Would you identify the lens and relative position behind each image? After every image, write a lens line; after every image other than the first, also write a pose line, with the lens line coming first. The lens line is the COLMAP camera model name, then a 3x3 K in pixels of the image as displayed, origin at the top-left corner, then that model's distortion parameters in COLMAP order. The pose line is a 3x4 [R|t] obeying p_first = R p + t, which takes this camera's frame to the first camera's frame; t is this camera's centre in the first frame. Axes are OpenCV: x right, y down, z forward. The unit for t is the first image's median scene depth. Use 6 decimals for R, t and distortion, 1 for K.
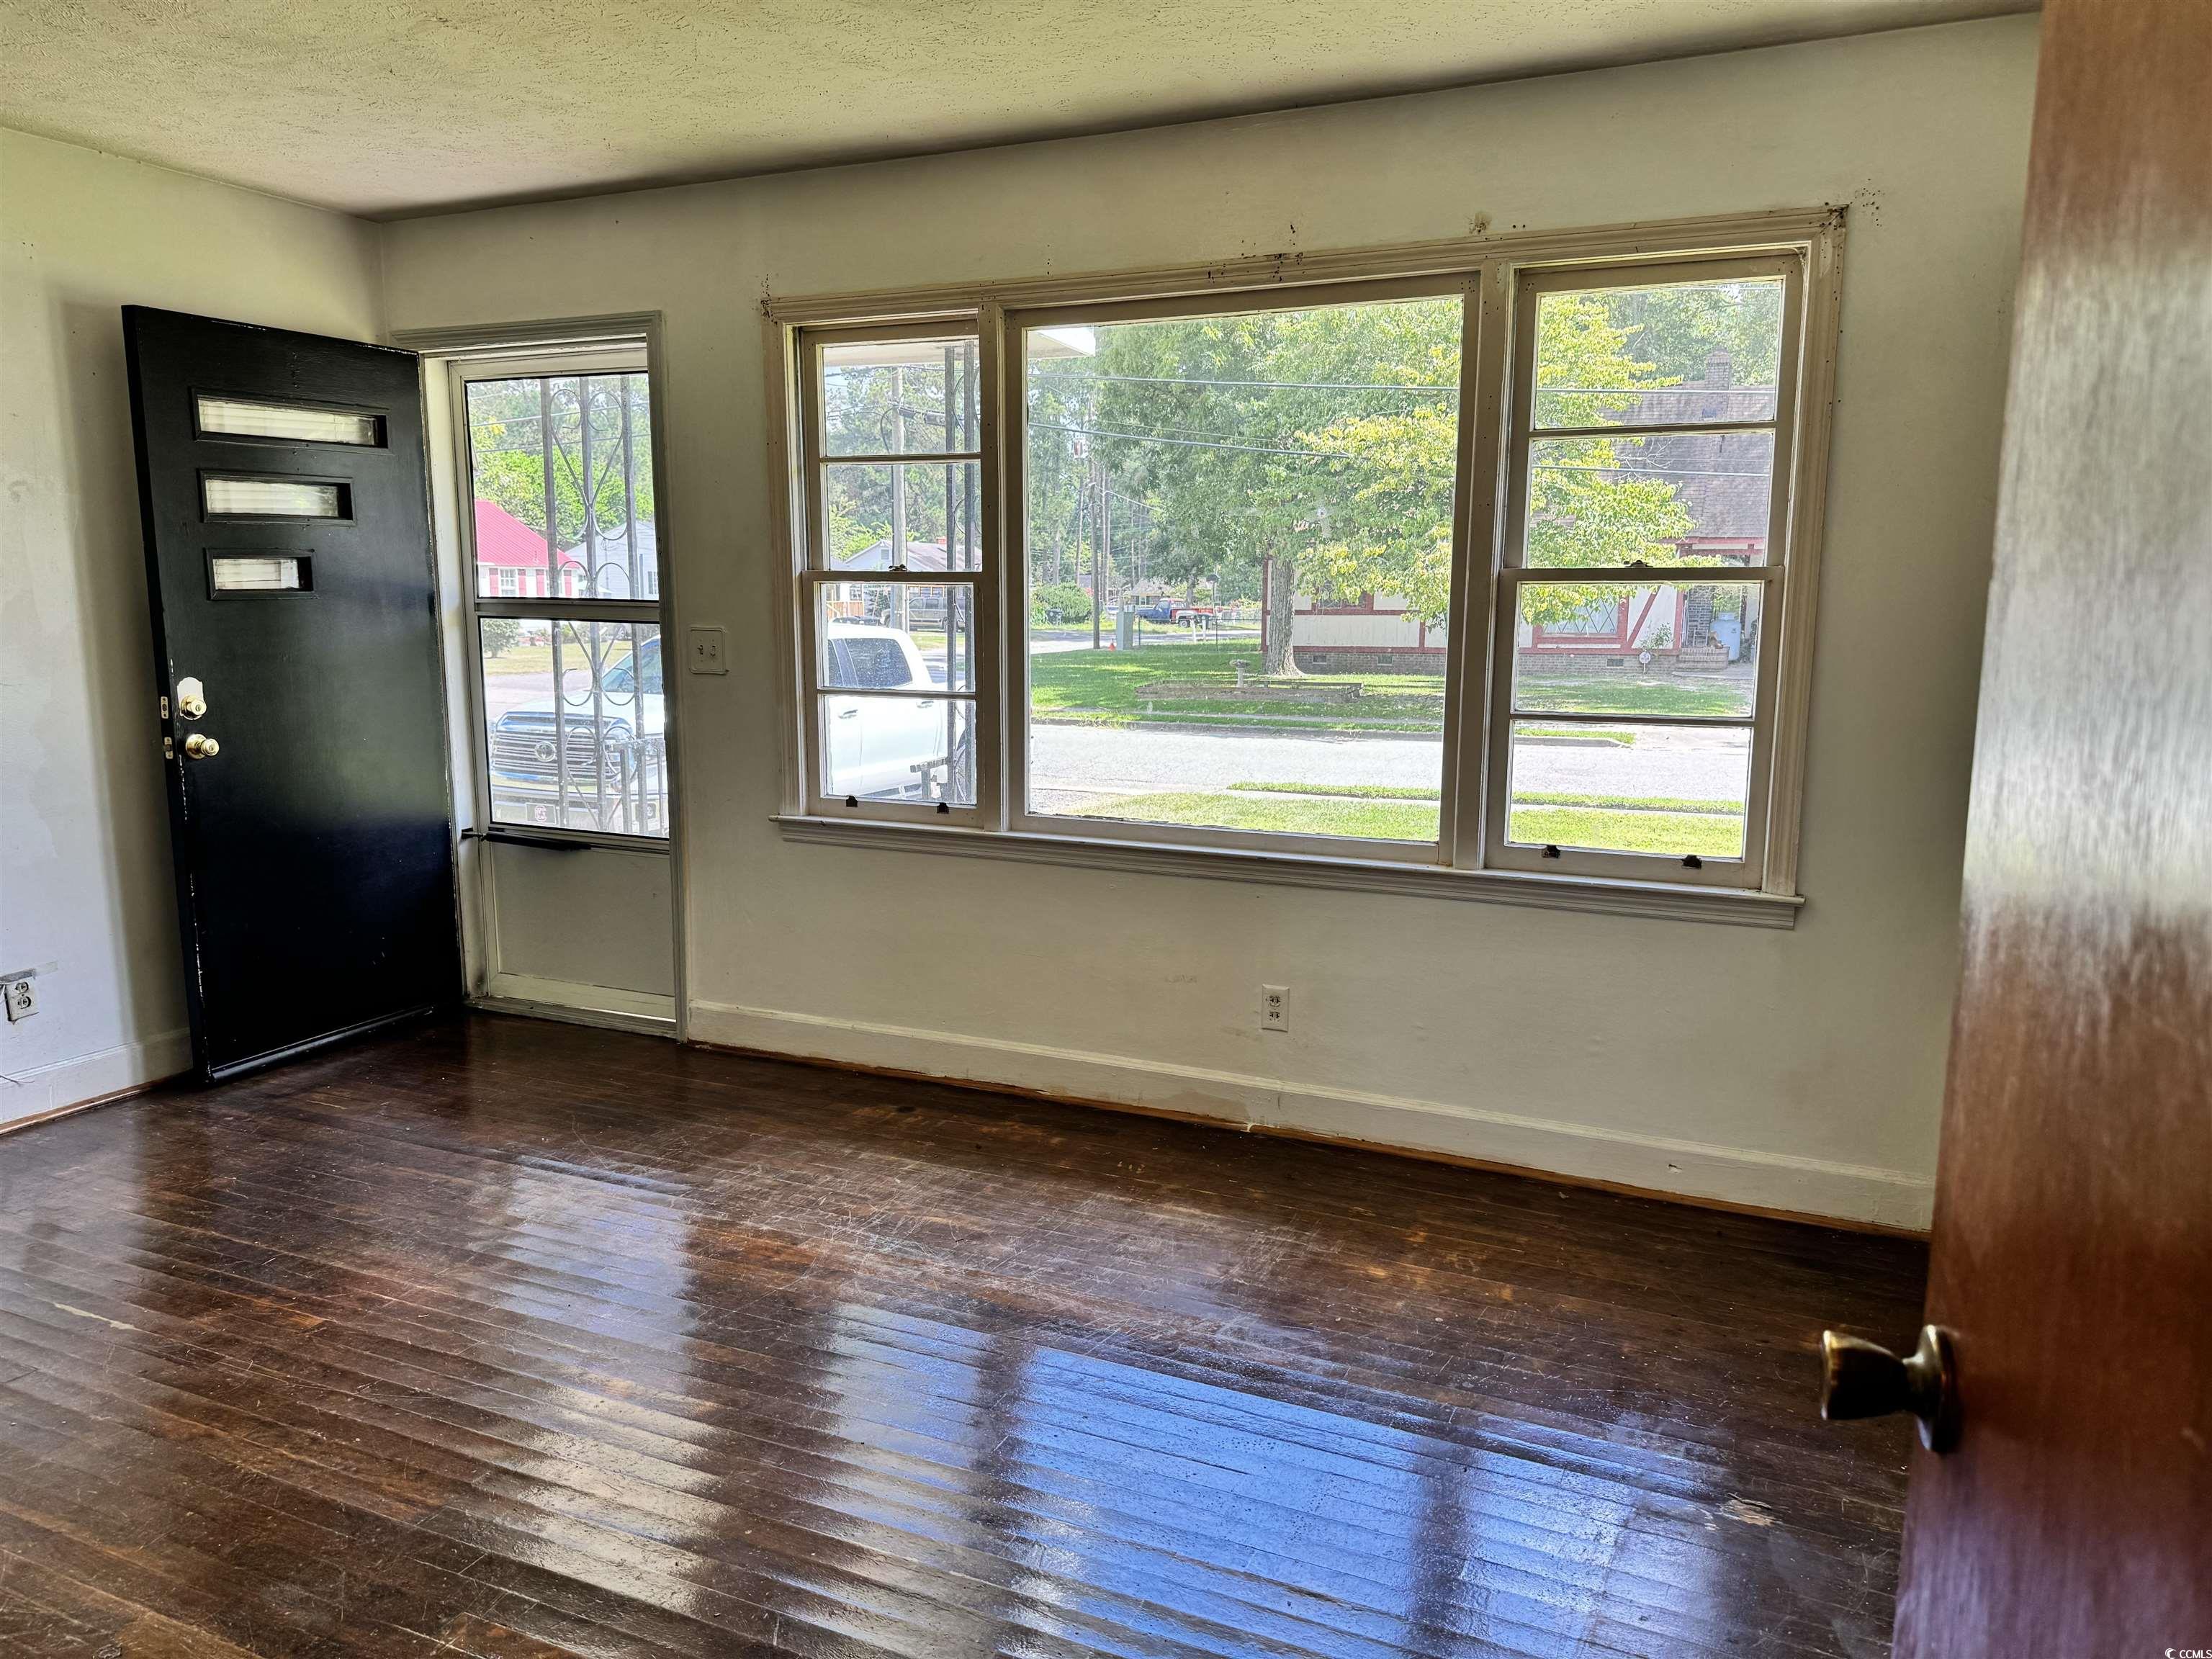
lens RADIAL K [[1562.2, 0, 1106.1], [0, 1562.2, 826.4], [0, 0, 1]] dist [0.048624, -0.036186]
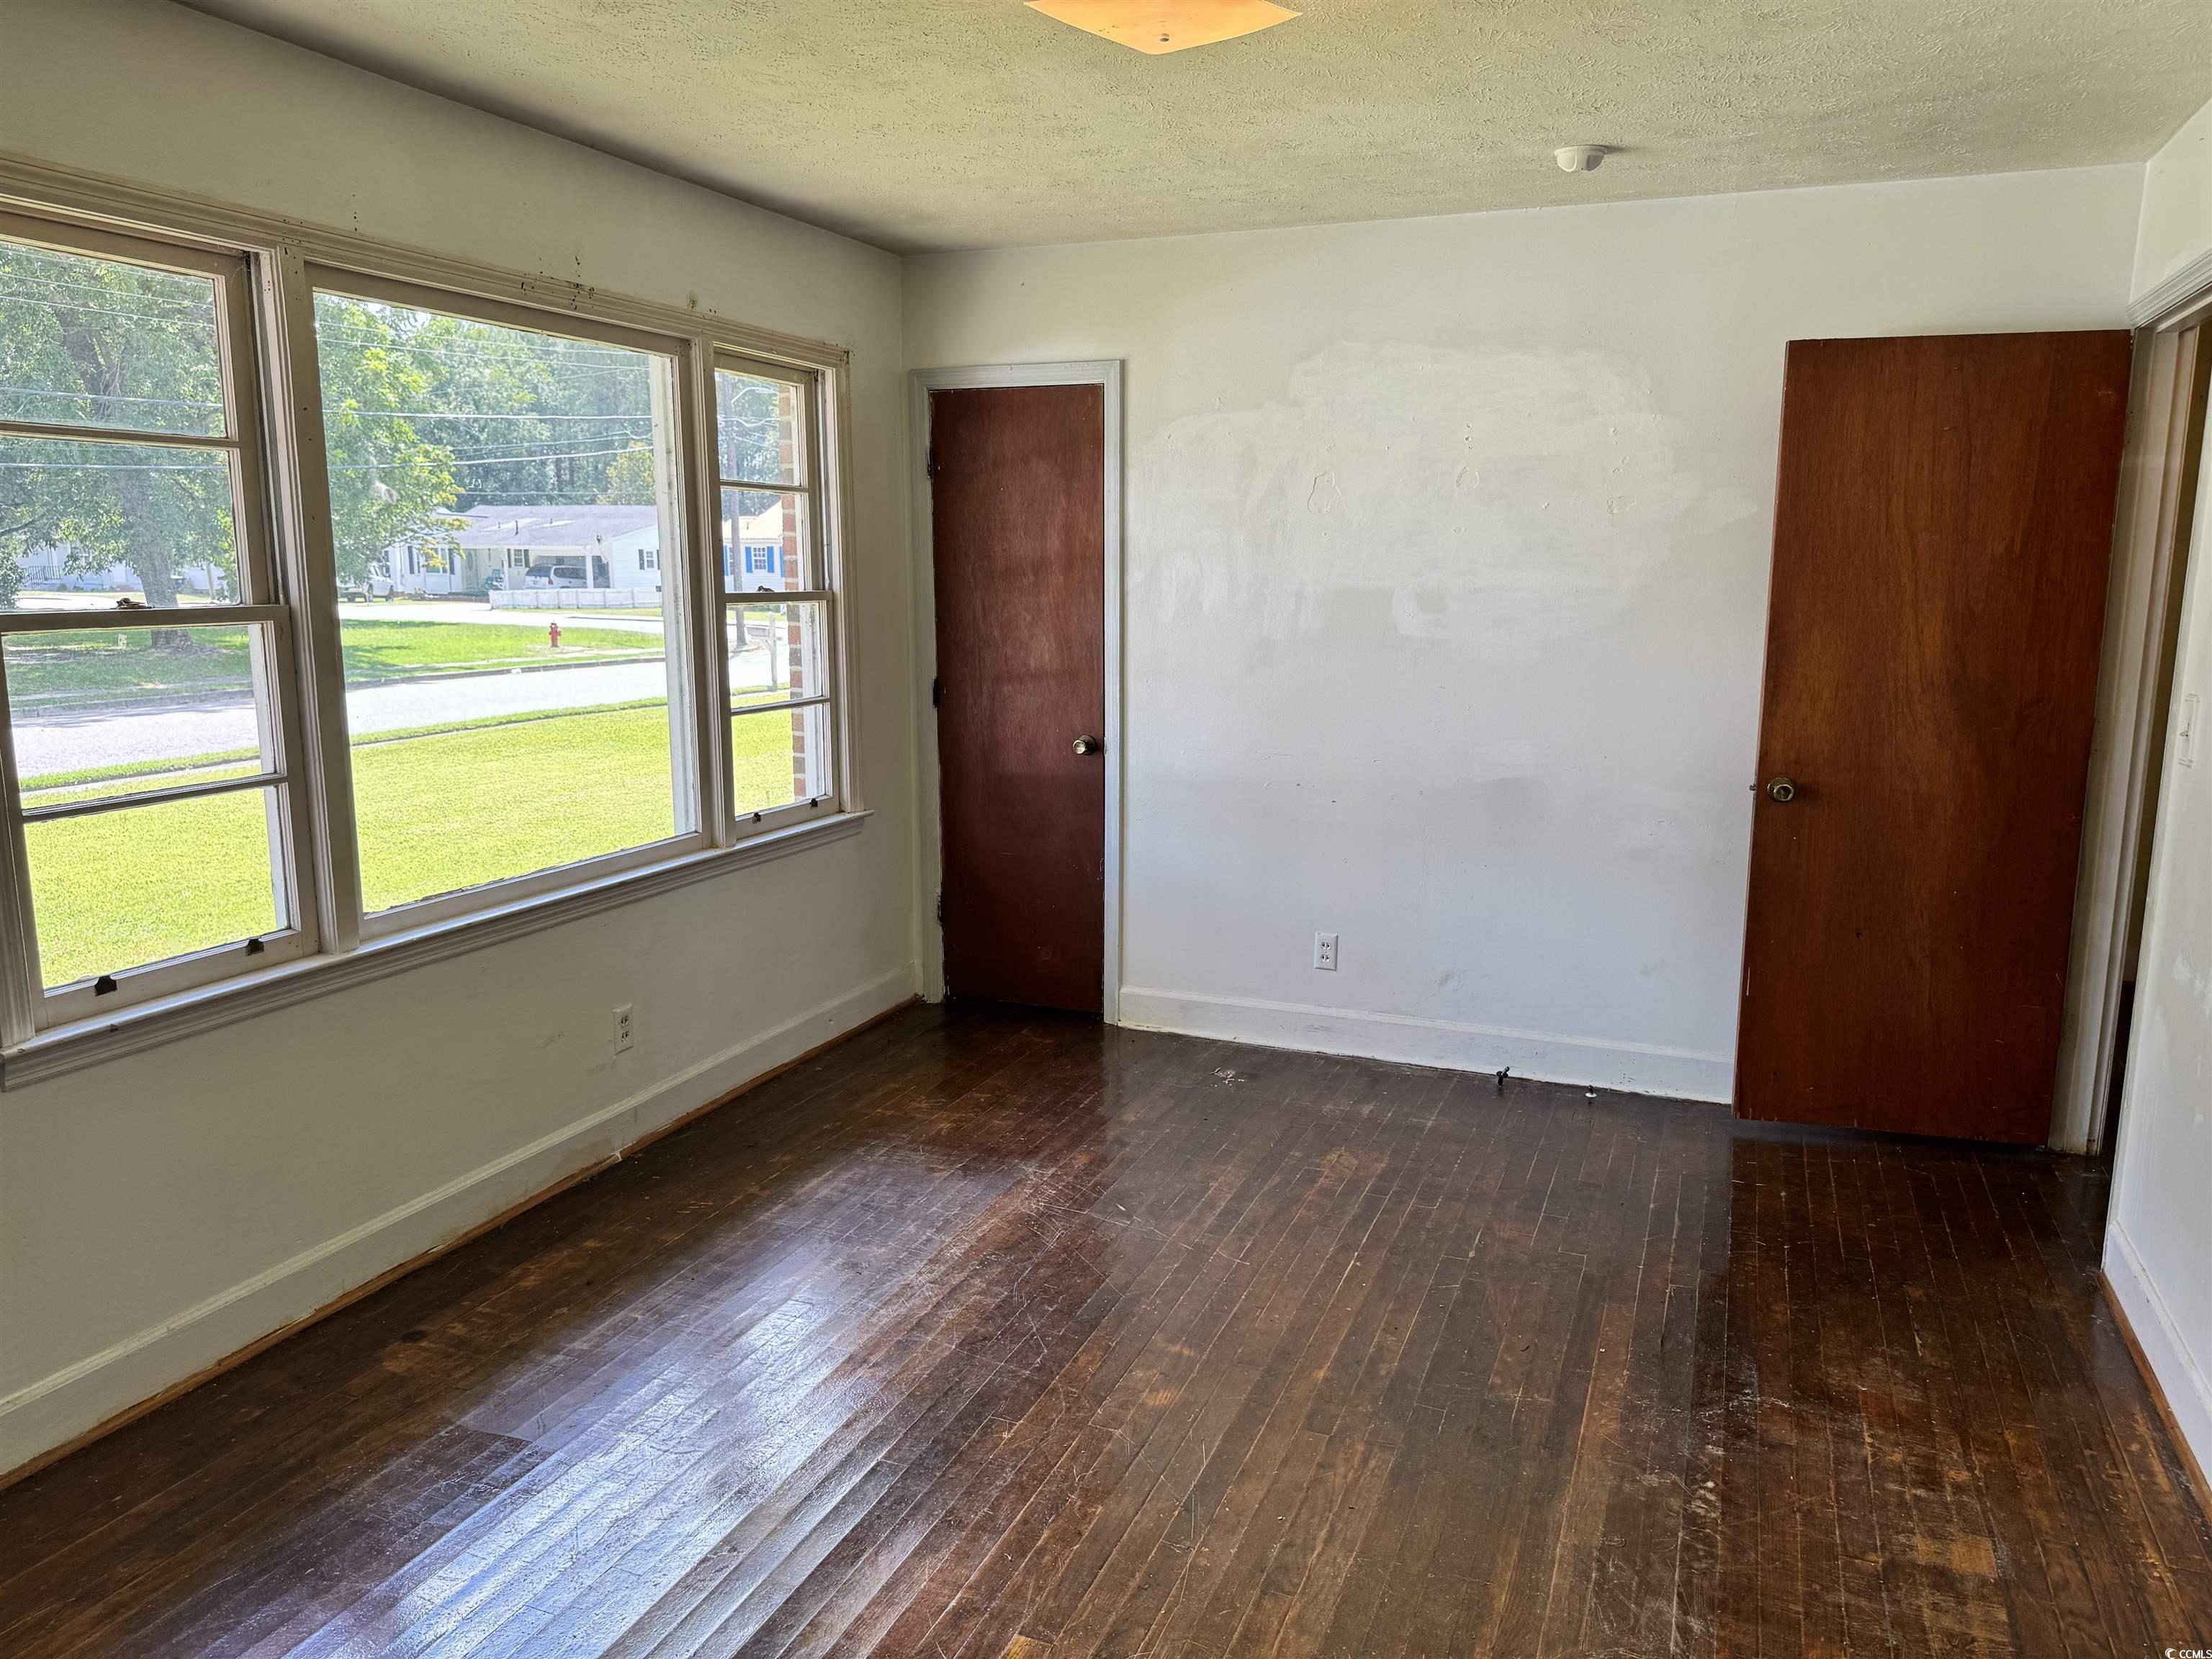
lens RADIAL K [[1562.2, 0, 1110.4], [0, 1562.2, 825.7], [0, 0, 1]] dist [0.048624, -0.036186]
pose [[-0.043704, -0.175546, 0.983501, -0.914549], [0.155246, 0.971289, 0.180265, -0.151142], [-0.986909, 0.160563, -0.015197, 0.706029]]
